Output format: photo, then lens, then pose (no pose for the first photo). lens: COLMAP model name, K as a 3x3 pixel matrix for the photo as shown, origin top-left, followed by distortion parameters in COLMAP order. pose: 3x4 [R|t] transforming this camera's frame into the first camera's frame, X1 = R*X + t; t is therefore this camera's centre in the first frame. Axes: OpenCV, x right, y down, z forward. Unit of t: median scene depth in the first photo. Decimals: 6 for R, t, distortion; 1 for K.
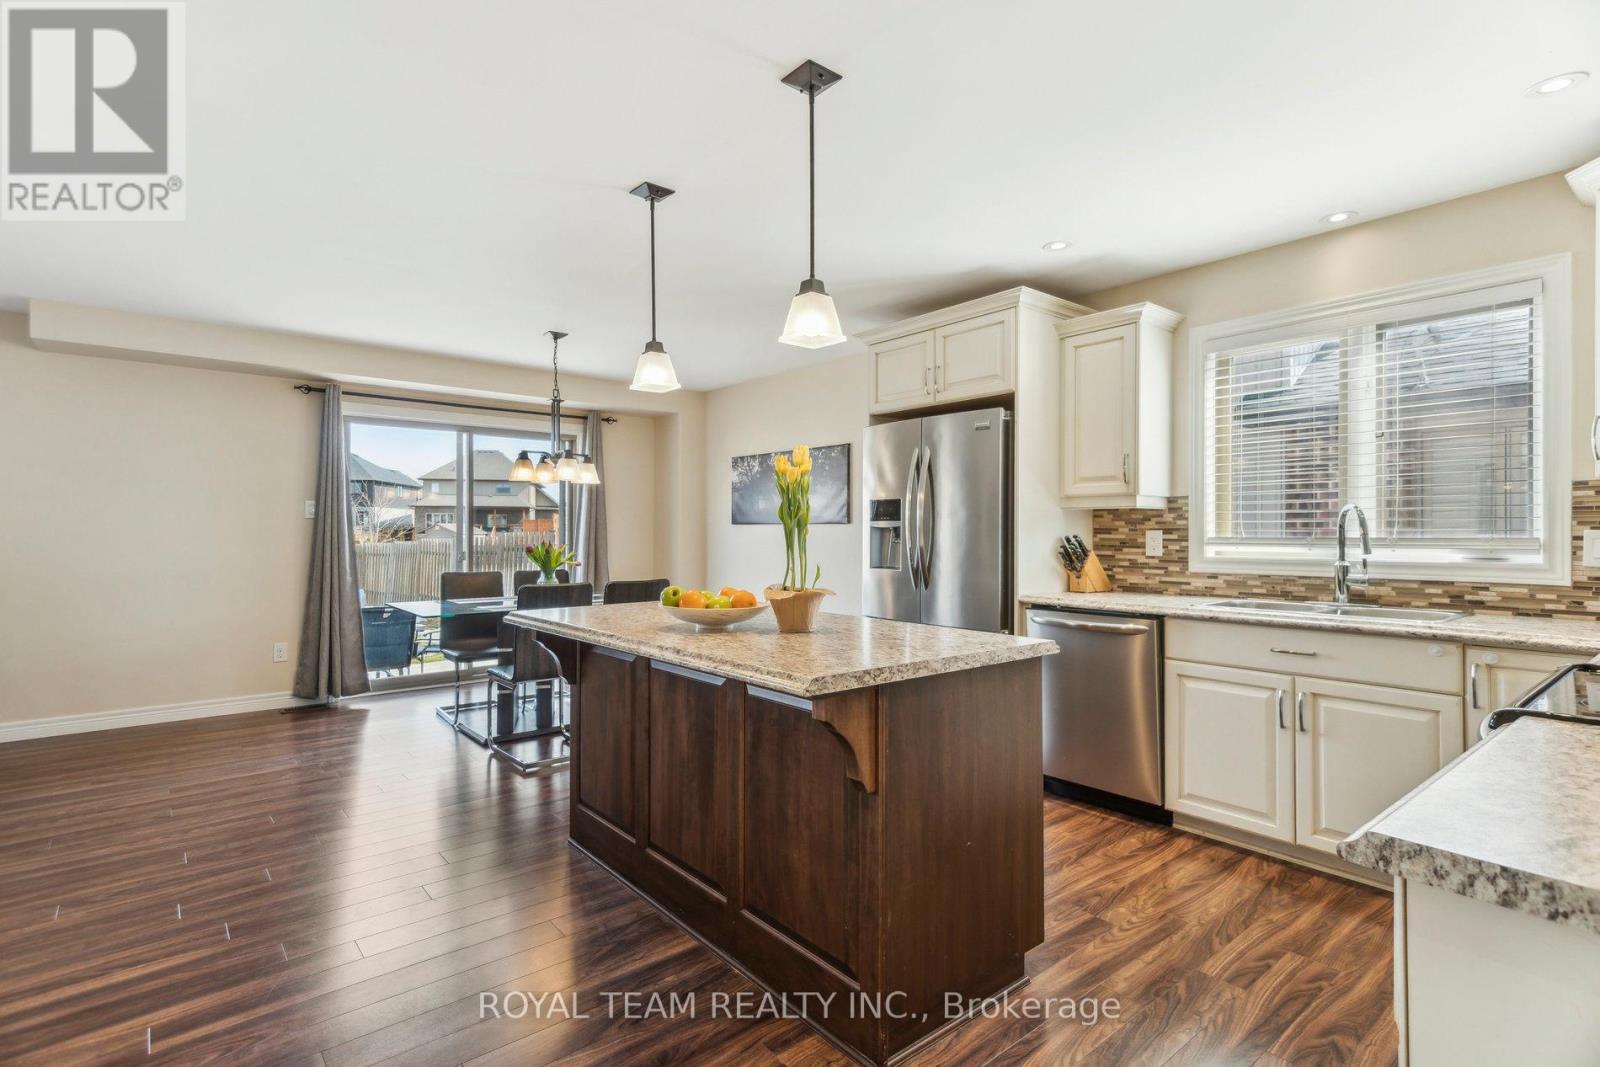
lens RADIAL K [[777.3, 0, 799.6], [0, 777.3, 530.4], [0, 0, 1]] dist [0.002446, 0.000064]
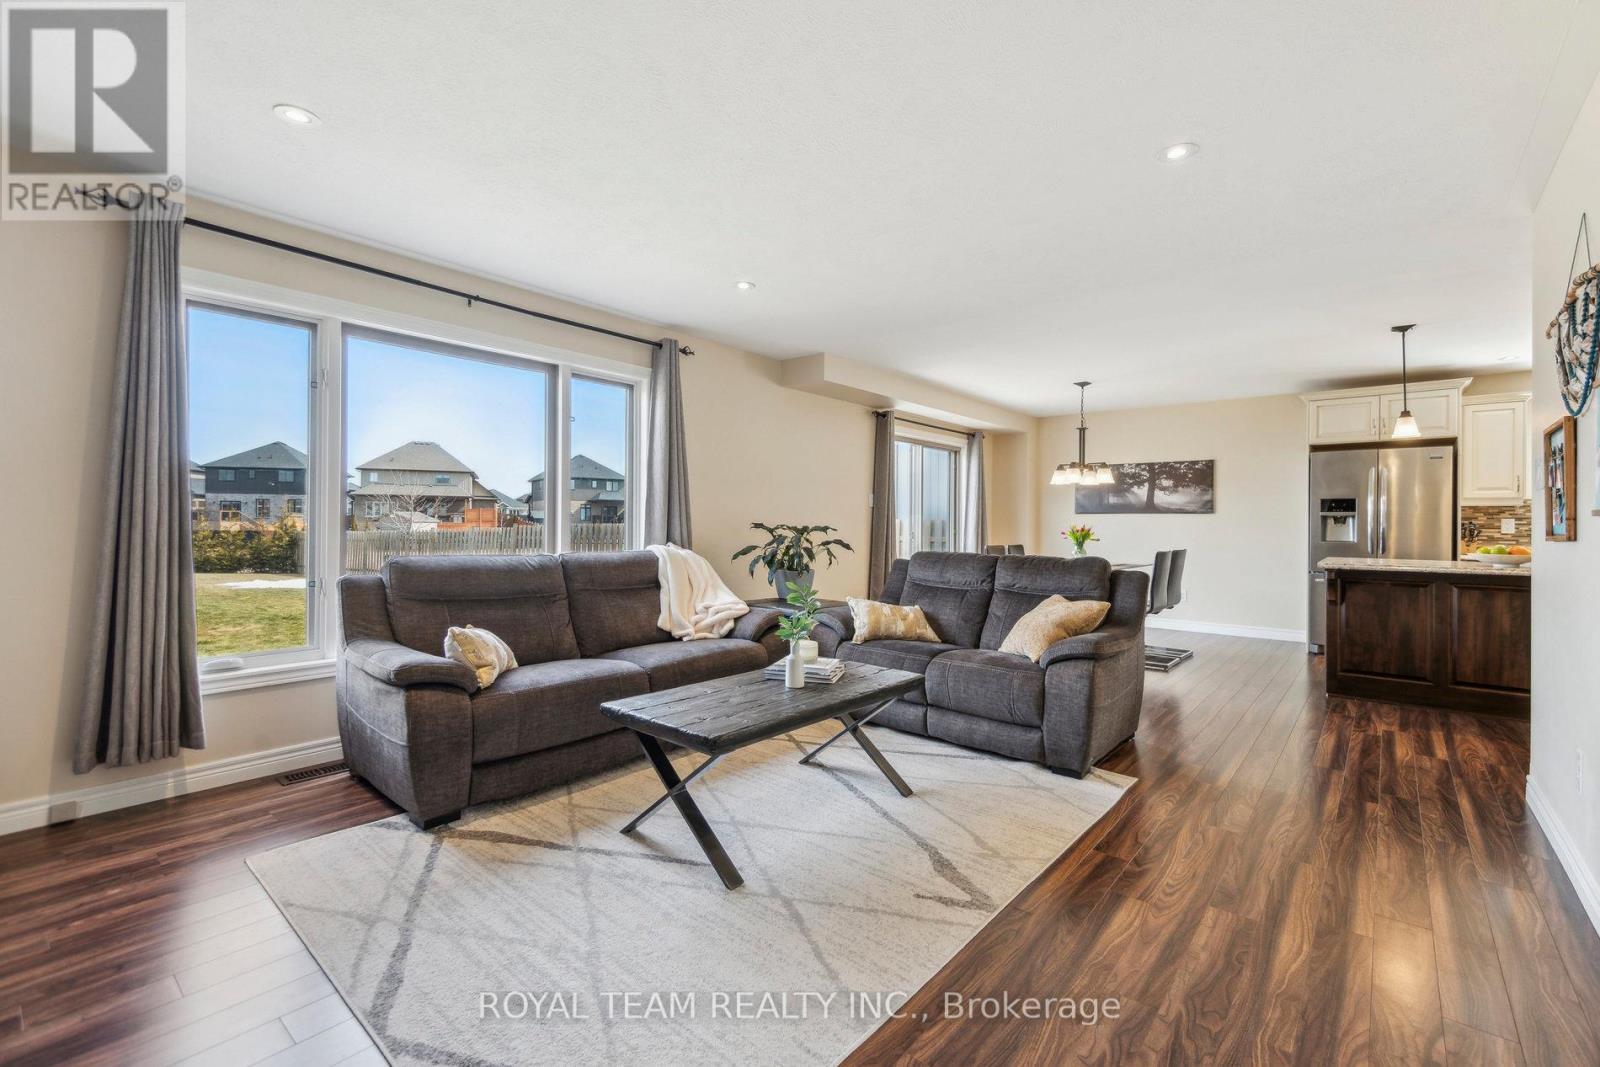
lens RADIAL K [[692.5, 0, 801.3], [0, 692.5, 526.2], [0, 0, 1]] dist [0.017949, -0.000249]
pose [[0.983781, 0.003392, 0.179342, -1.314273], [-0.004869, 0.999958, 0.007798, 0.011757], [-0.179308, -0.008545, 0.983756, -0.244513]]
